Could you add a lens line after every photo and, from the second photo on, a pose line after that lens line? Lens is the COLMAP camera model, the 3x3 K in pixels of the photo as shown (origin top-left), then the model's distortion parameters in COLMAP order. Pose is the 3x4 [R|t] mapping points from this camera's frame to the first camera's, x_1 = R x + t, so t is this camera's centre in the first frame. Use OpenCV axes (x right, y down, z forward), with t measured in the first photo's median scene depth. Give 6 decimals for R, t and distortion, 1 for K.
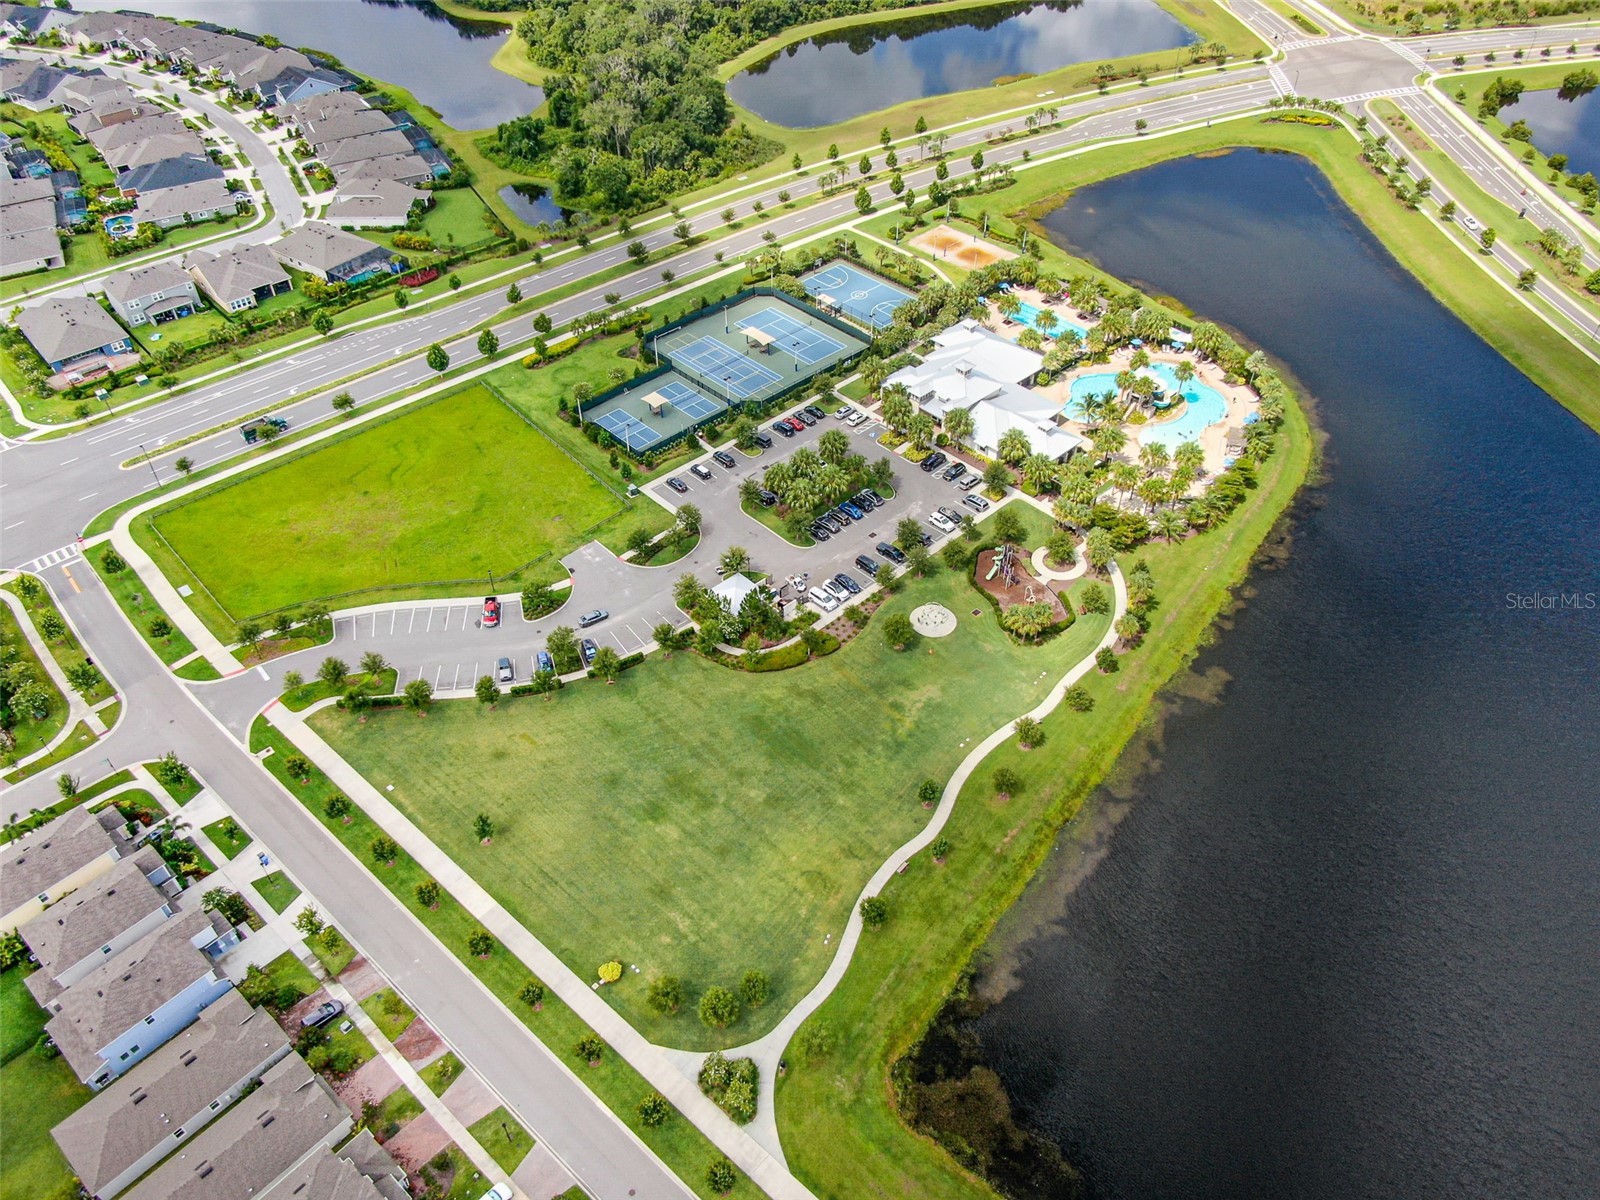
lens RADIAL K [[1153.8, 0, 794.8], [0, 1153.8, 604.0], [0, 0, 1]] dist [-0.015911, 0.008756]
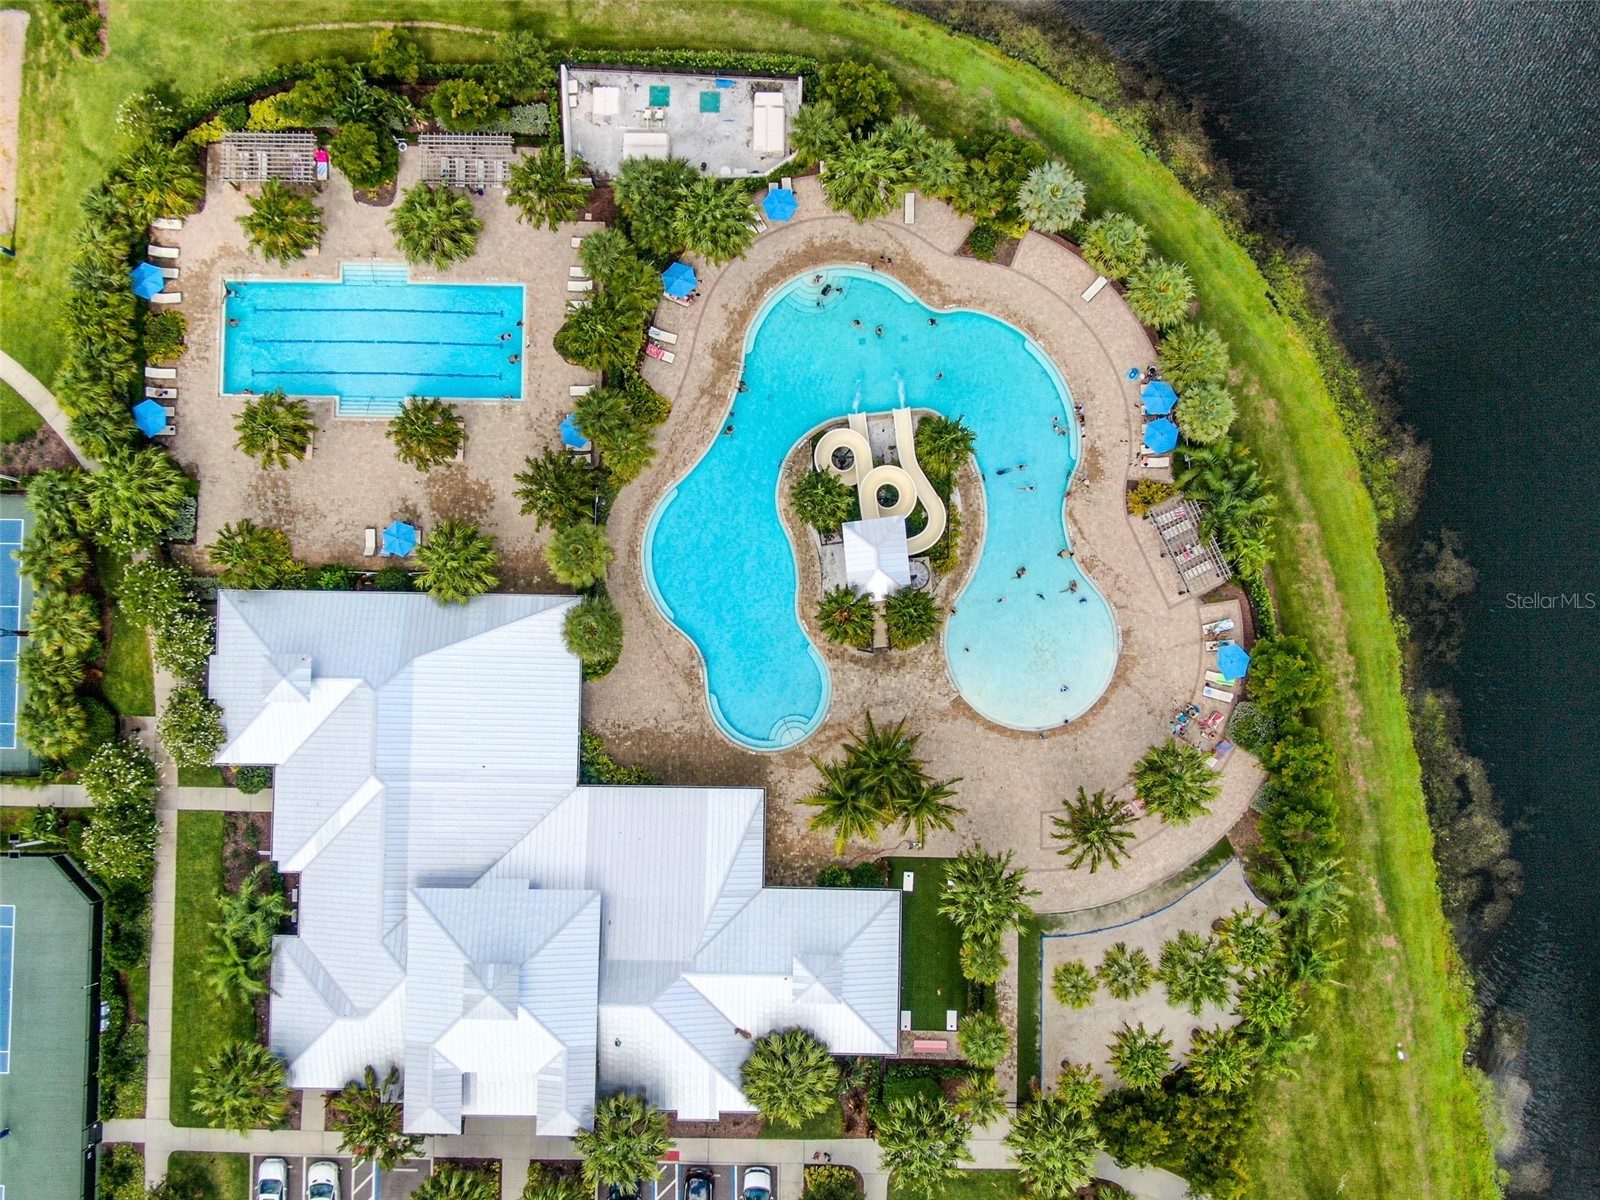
lens RADIAL K [[1862.5, 0, 796.6], [0, 1862.5, 603.3], [0, 0, 1]] dist [0.001328, 0.000000]
pose [[0.697444, -0.716194, 0.025269, 0.260867], [0.490085, 0.502387, 0.712337, -0.568237], [-0.522866, -0.484431, 0.701382, 0.624487]]
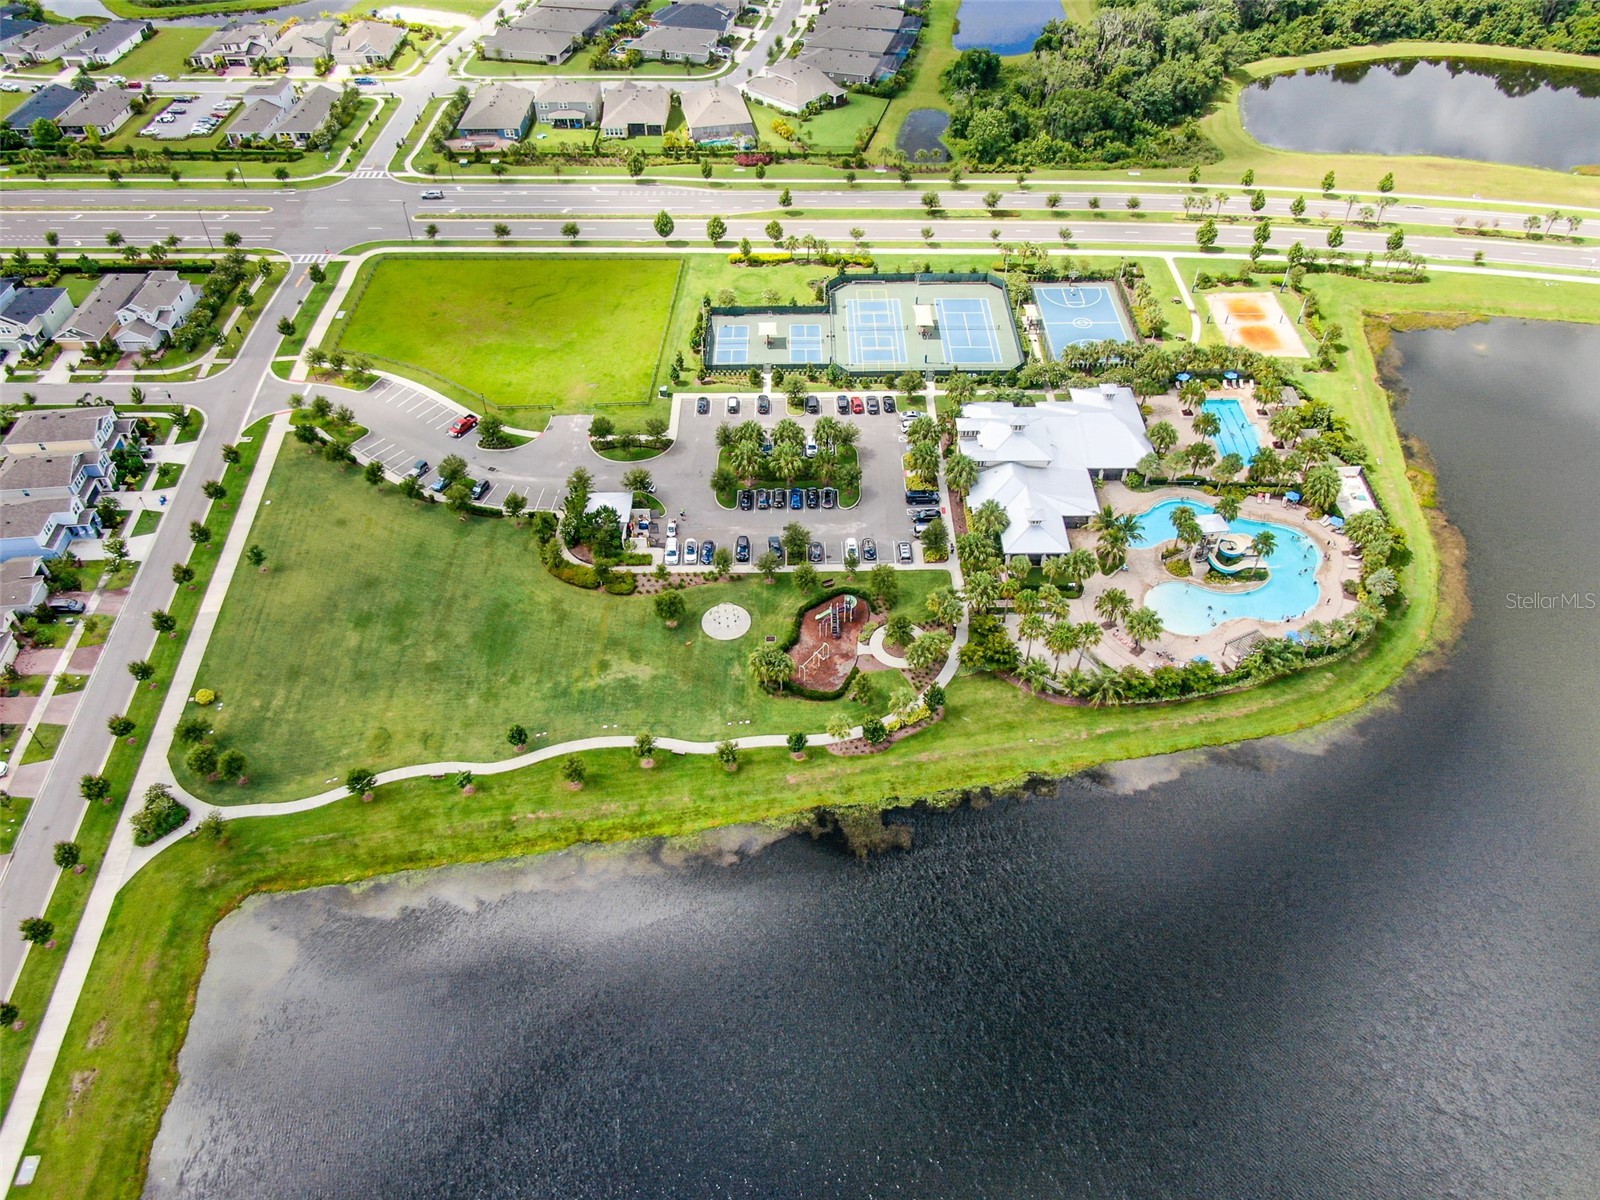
lens RADIAL K [[1153.8, 0, 792.2], [0, 1153.8, 593.6], [0, 0, 1]] dist [-0.015911, 0.008756]
pose [[0.729530, 0.480307, -0.486920, 0.496931], [-0.458049, 0.871795, 0.173681, -0.159805], [0.507914, 0.096328, 0.856005, 0.165610]]
